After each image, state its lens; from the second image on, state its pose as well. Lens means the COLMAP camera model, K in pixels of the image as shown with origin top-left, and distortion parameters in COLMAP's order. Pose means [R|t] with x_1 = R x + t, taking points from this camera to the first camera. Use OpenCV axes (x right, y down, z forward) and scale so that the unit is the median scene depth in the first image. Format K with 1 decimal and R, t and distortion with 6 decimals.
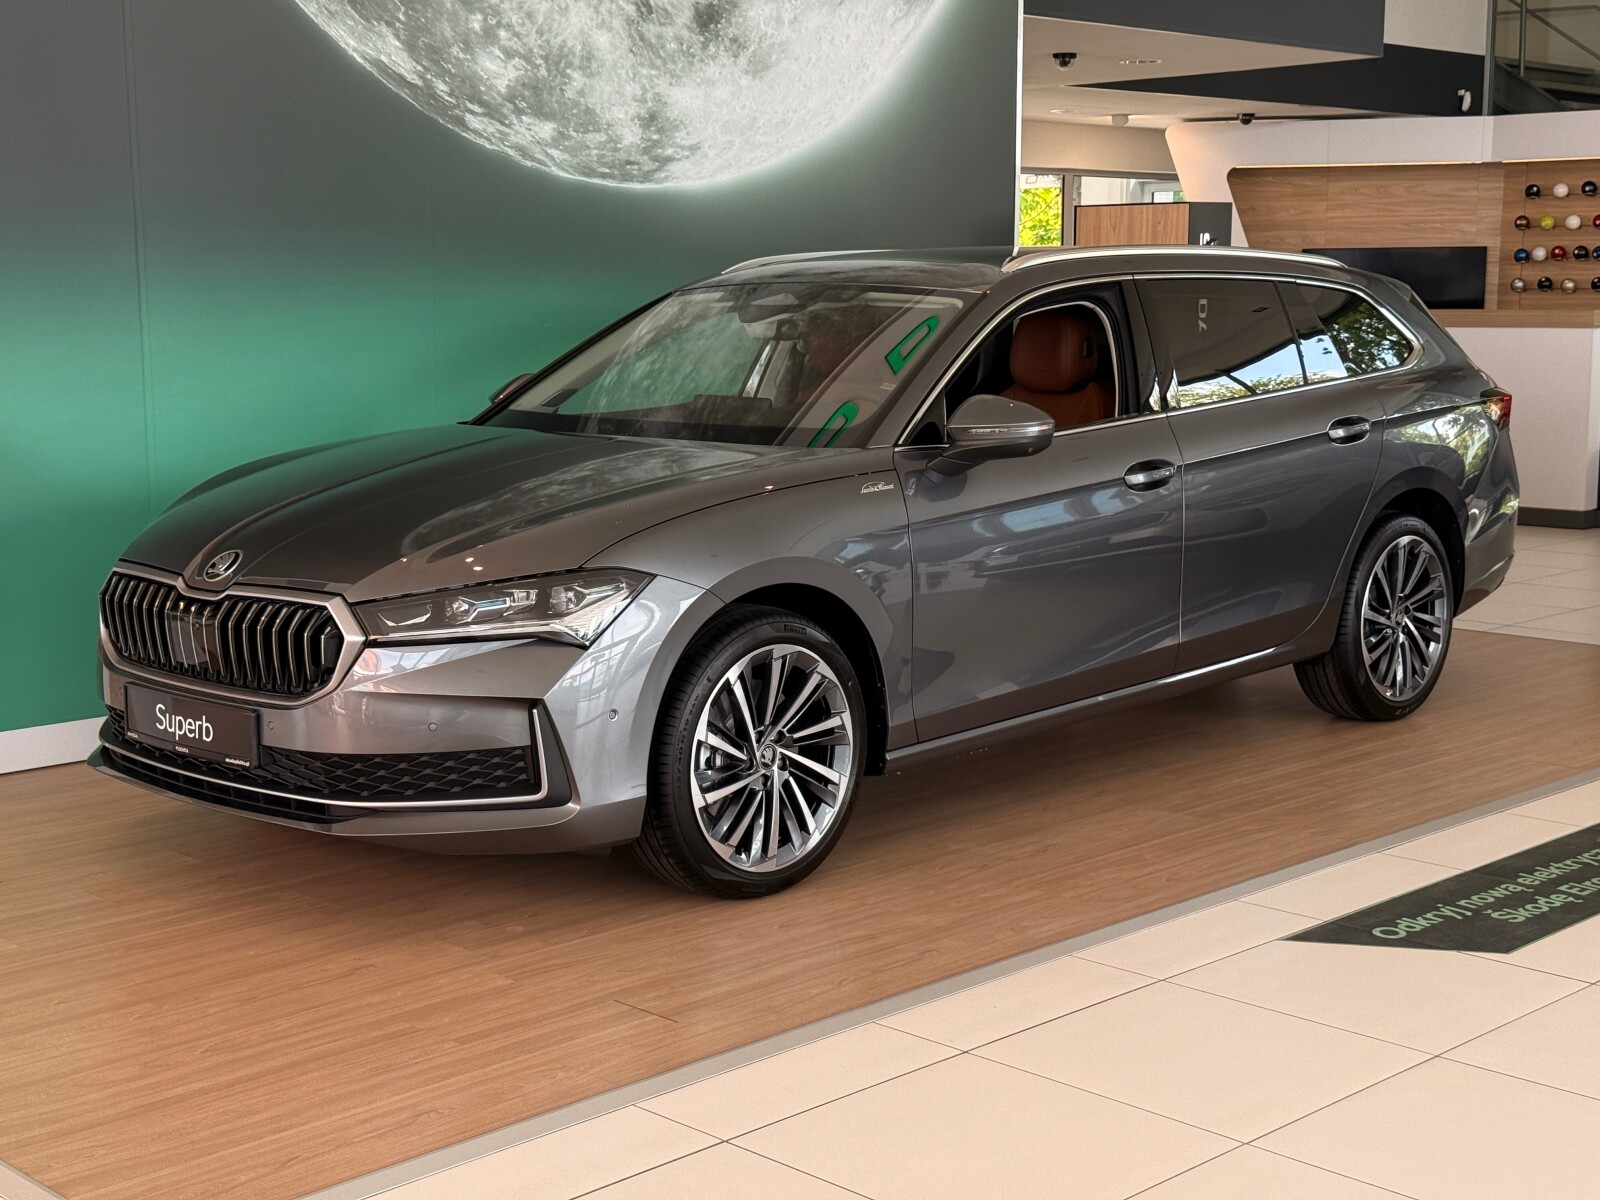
lens RADIAL K [[2247.0, 0, 792.8], [0, 2247.0, 603.1], [0, 0, 1]] dist [0.211621, -0.474161]
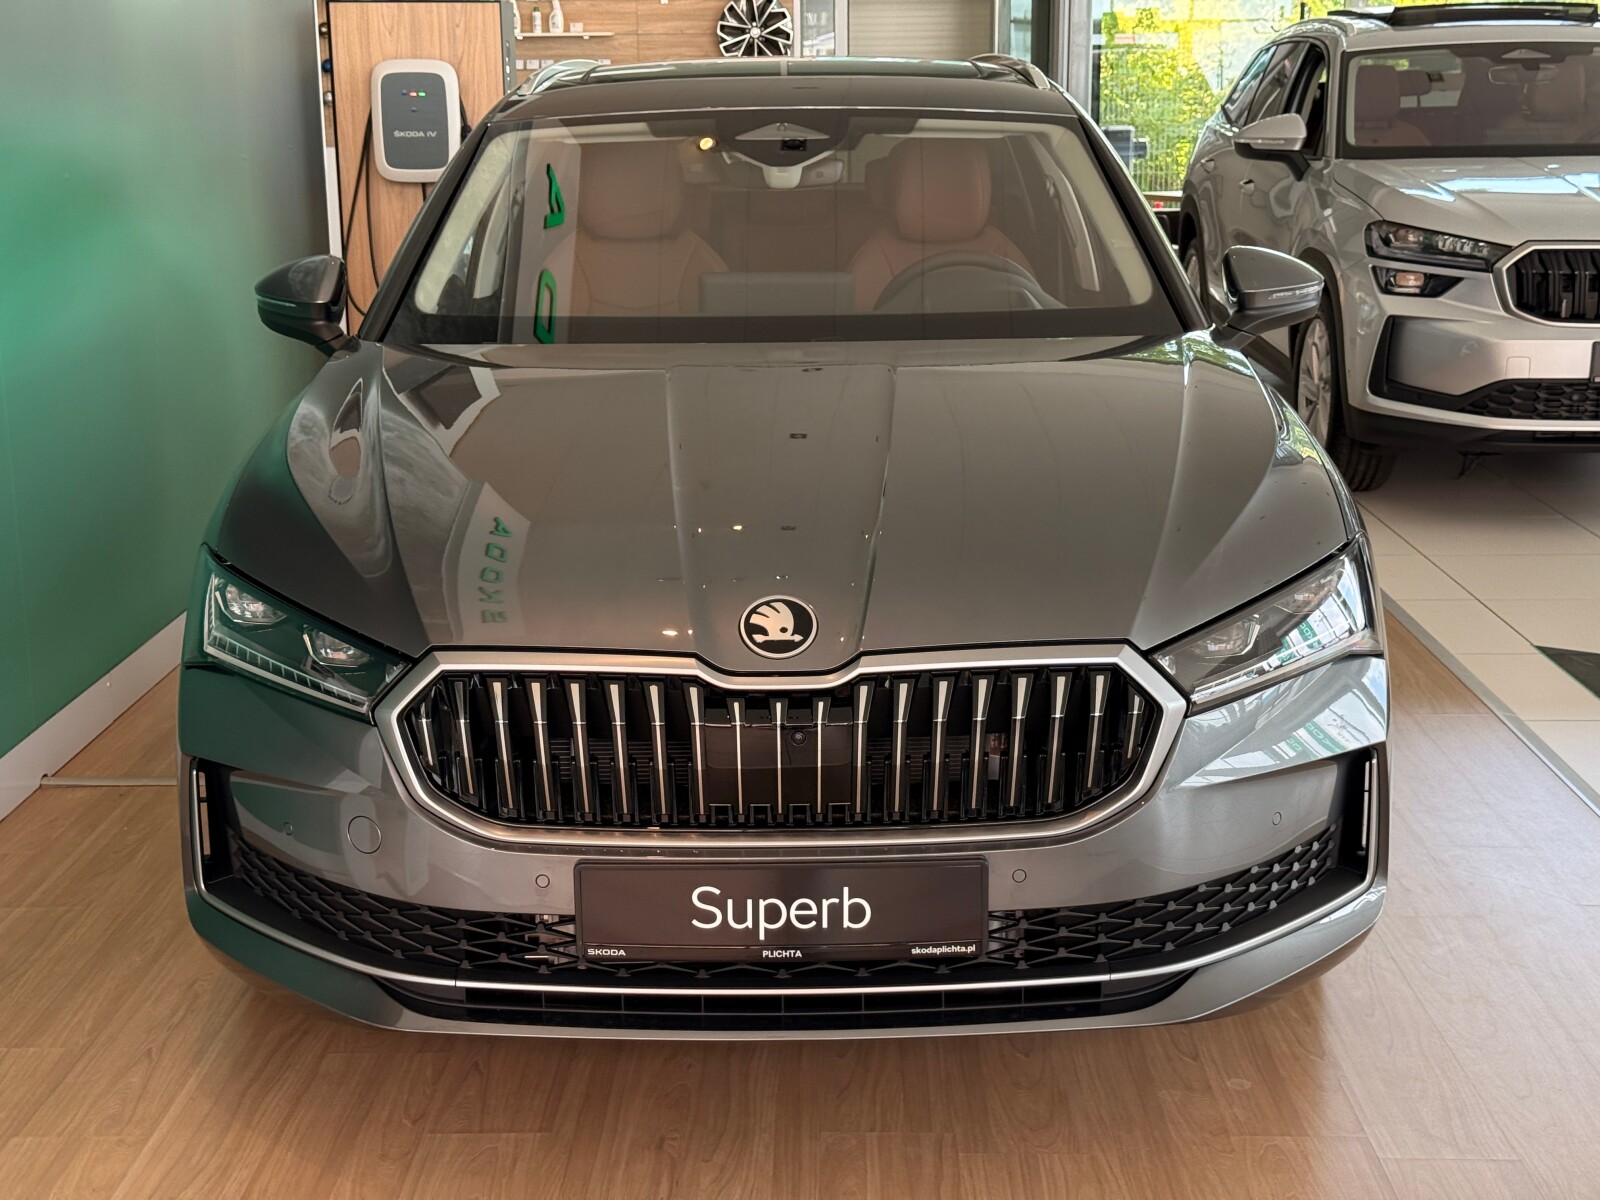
lens RADIAL K [[2252.0, 0, 800.0], [0, 2252.0, 600.0], [0, 0, 1]] dist [0.214616, -0.504372]
pose [[0.723891, -0.165394, 0.669796, -0.641111], [0.112258, 0.986138, 0.122184, -0.094391], [-0.680720, -0.013258, 0.732424, 0.586595]]
